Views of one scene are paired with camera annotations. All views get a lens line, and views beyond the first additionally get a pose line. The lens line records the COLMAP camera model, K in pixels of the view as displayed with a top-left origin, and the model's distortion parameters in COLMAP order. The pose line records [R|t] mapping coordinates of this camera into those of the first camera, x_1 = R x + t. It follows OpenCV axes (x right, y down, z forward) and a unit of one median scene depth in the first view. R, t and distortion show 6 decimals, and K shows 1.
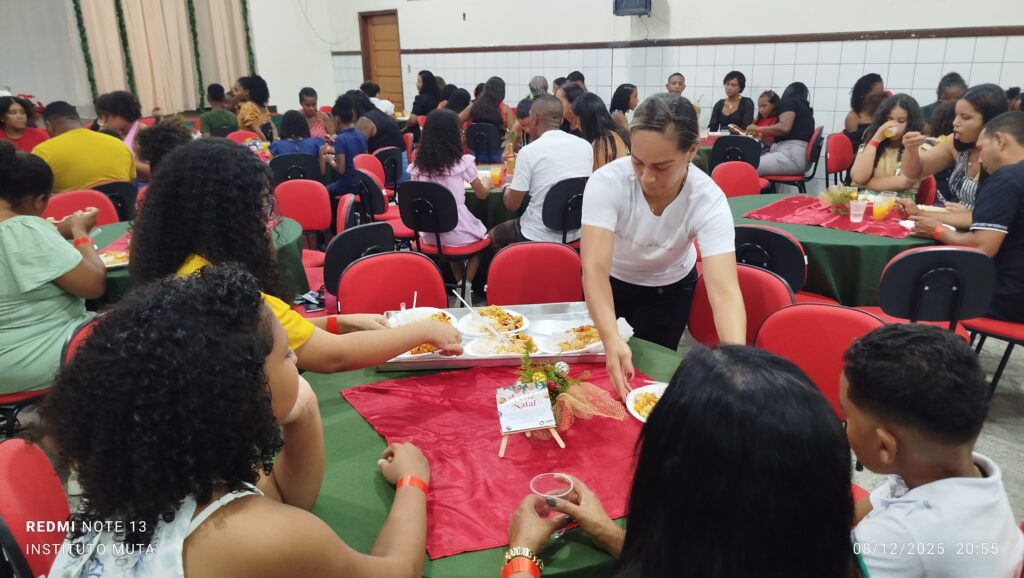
lens RADIAL K [[713.3, 0, 518.2], [0, 713.3, 286.2], [0, 0, 1]] dist [0.002777, 0.001289]
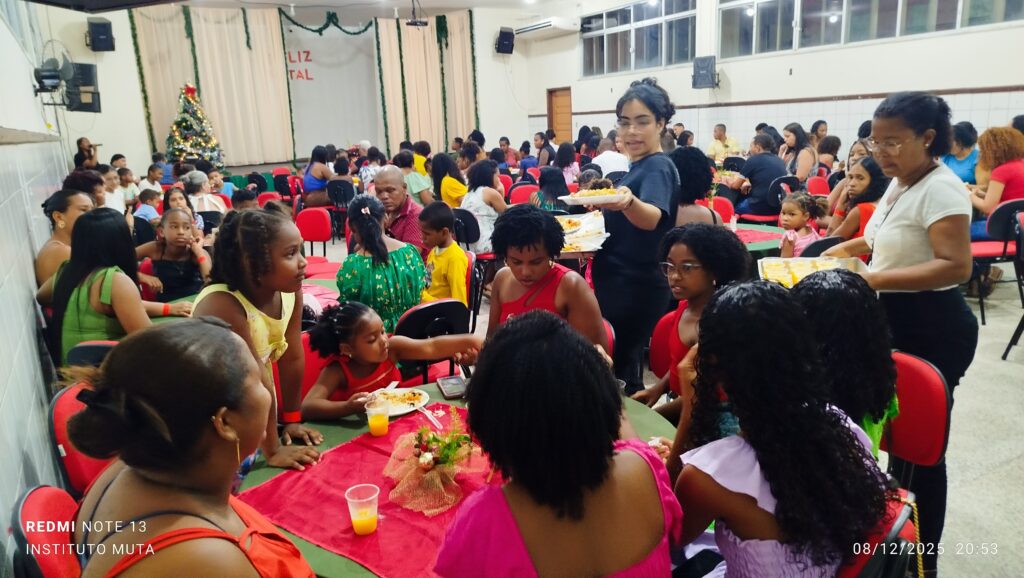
lens RADIAL K [[709.7, 0, 514.2], [0, 709.7, 289.2], [0, 0, 1]] dist [0.003730, -0.000248]
pose [[0.958532, 0.038330, -0.282395, 0.155911], [-0.056694, 0.996755, -0.057145, 0.132437], [0.279289, 0.070785, 0.957595, -0.440941]]
